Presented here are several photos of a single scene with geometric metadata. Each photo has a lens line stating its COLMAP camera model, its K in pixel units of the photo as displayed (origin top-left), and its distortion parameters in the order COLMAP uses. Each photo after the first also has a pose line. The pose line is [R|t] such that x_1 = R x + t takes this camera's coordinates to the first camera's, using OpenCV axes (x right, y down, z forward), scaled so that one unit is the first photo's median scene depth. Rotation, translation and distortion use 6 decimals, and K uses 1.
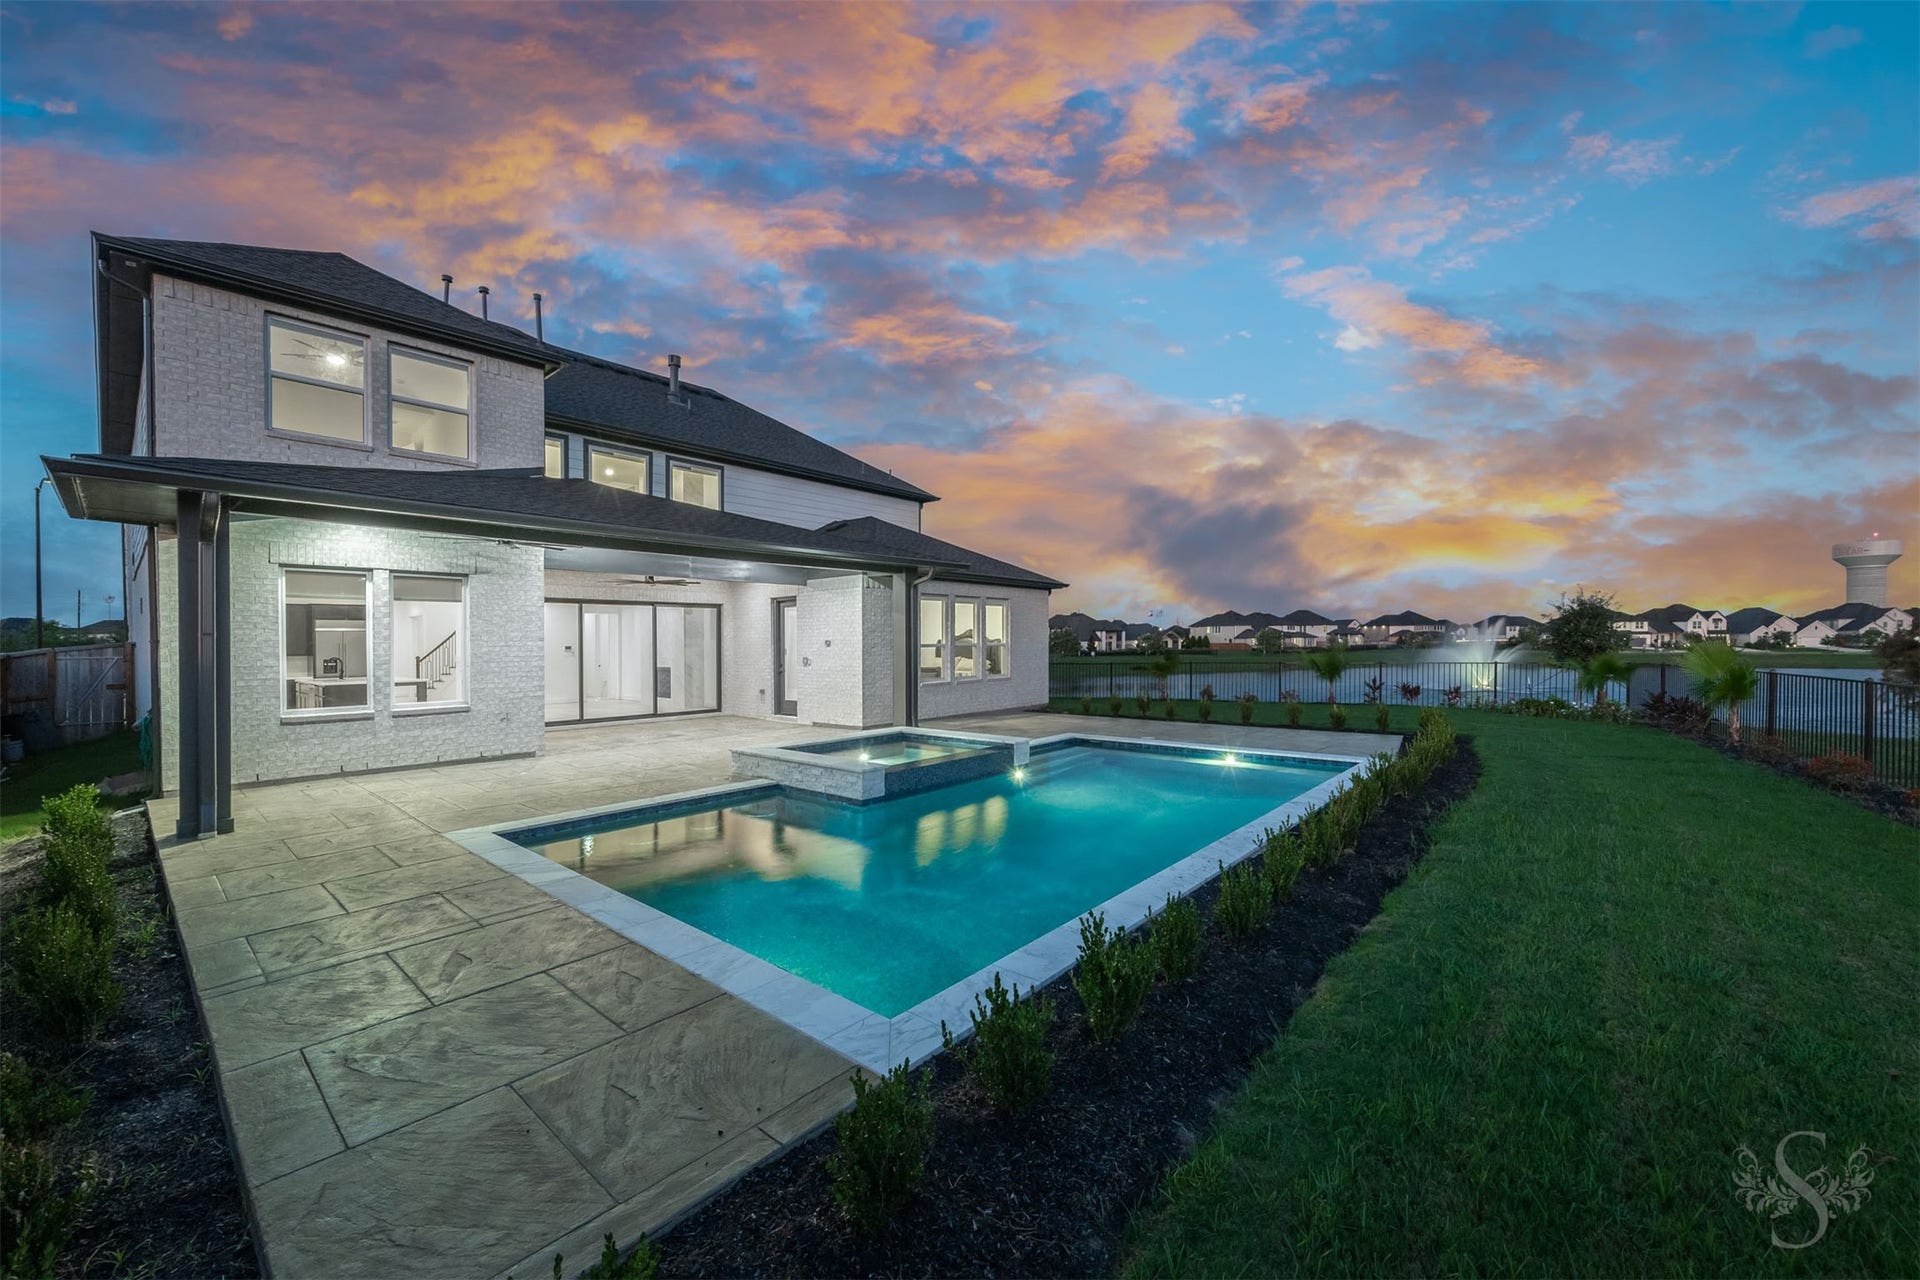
lens RADIAL K [[736.1, 0, 977.5], [0, 736.1, 649.6], [0, 0, 1]] dist [0.002762, 0.000539]
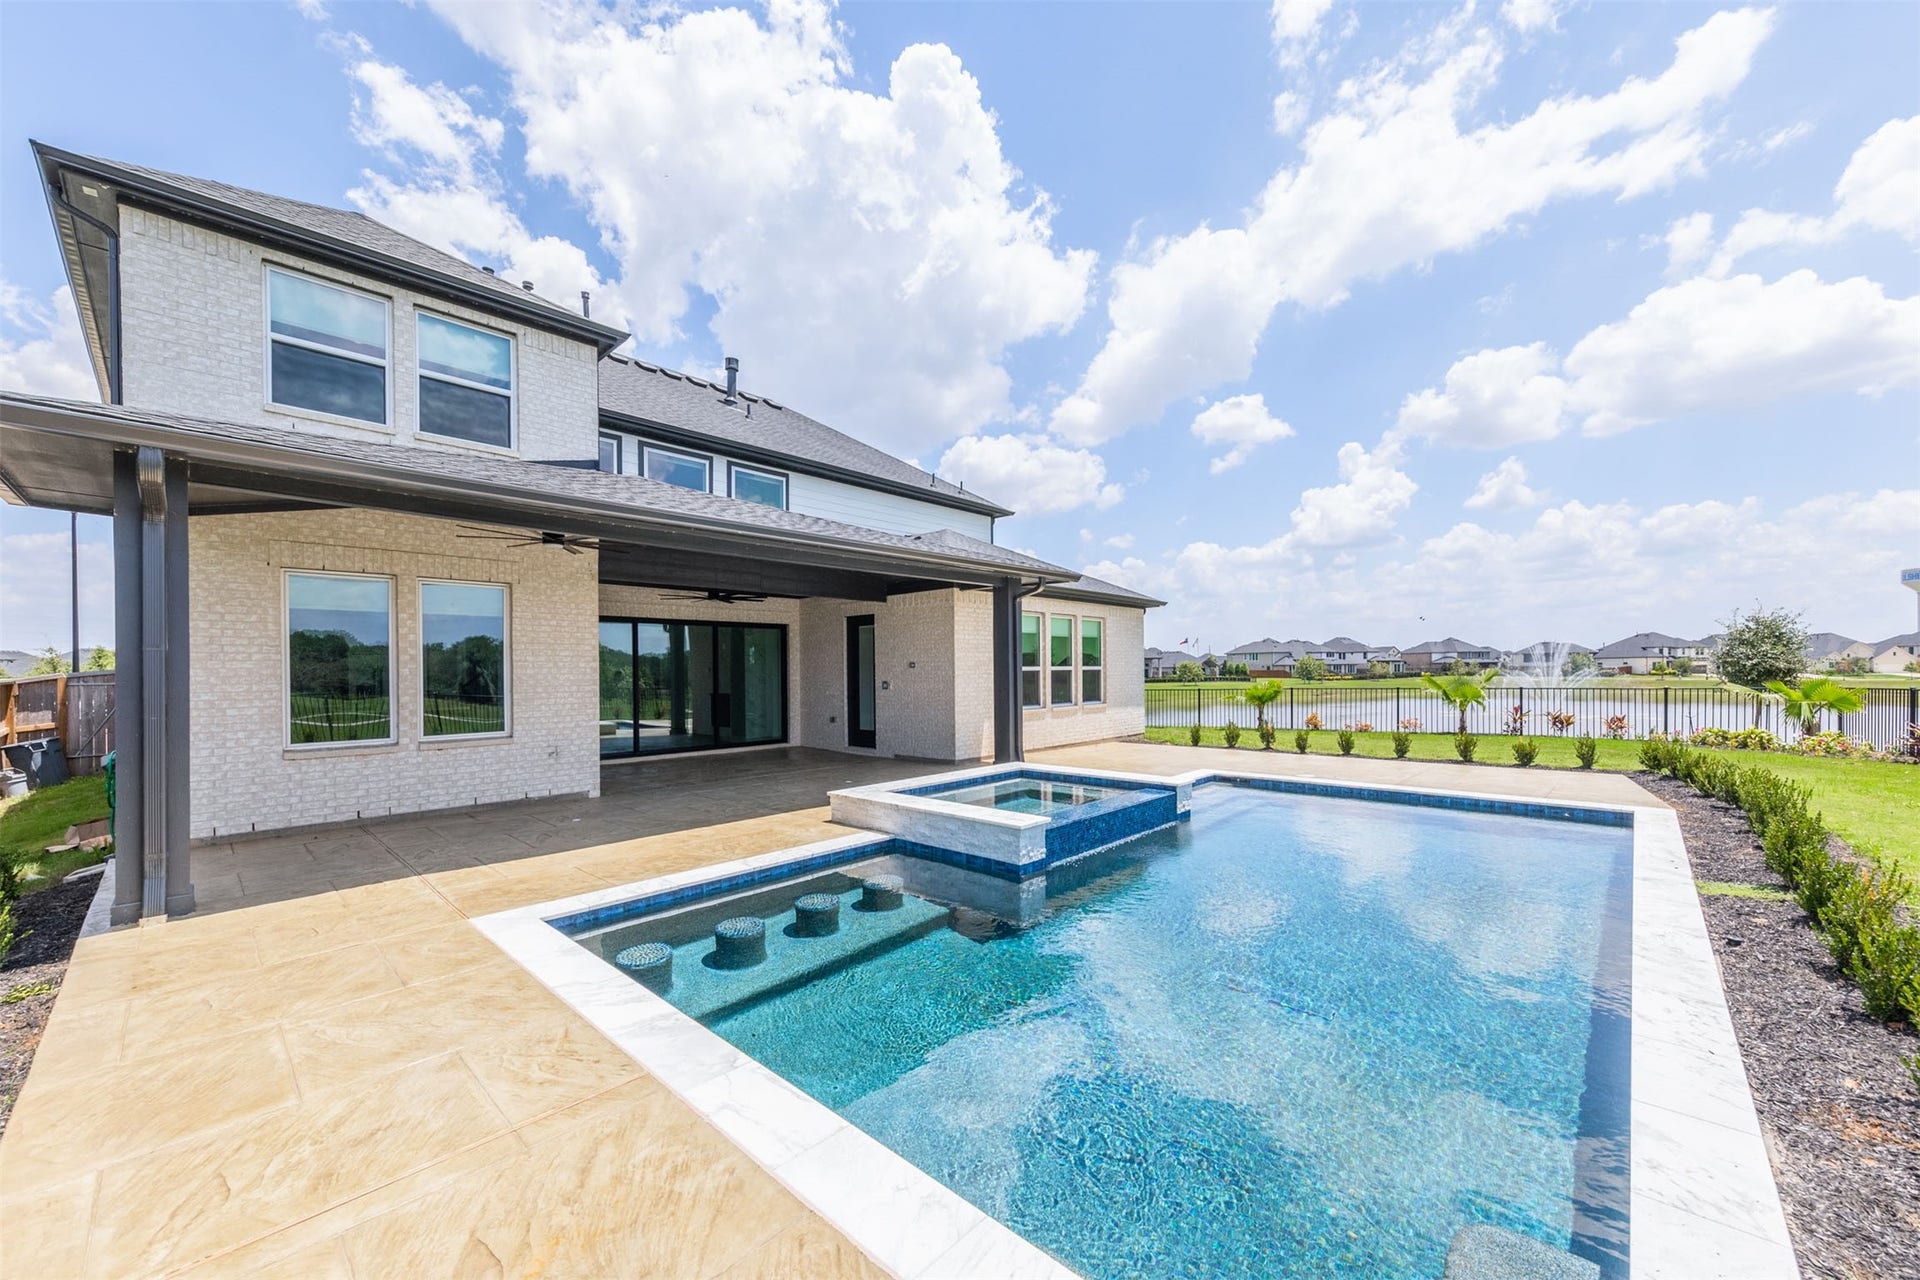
lens RADIAL K [[699.0, 0, 974.8], [0, 699.0, 678.4], [0, 0, 1]] dist [0.014256, 0.000357]
pose [[0.999701, -0.002216, -0.024363, -0.130911], [0.002139, 0.999993, -0.003206, 0.010450], [0.024370, 0.003153, 0.999698, 0.194356]]
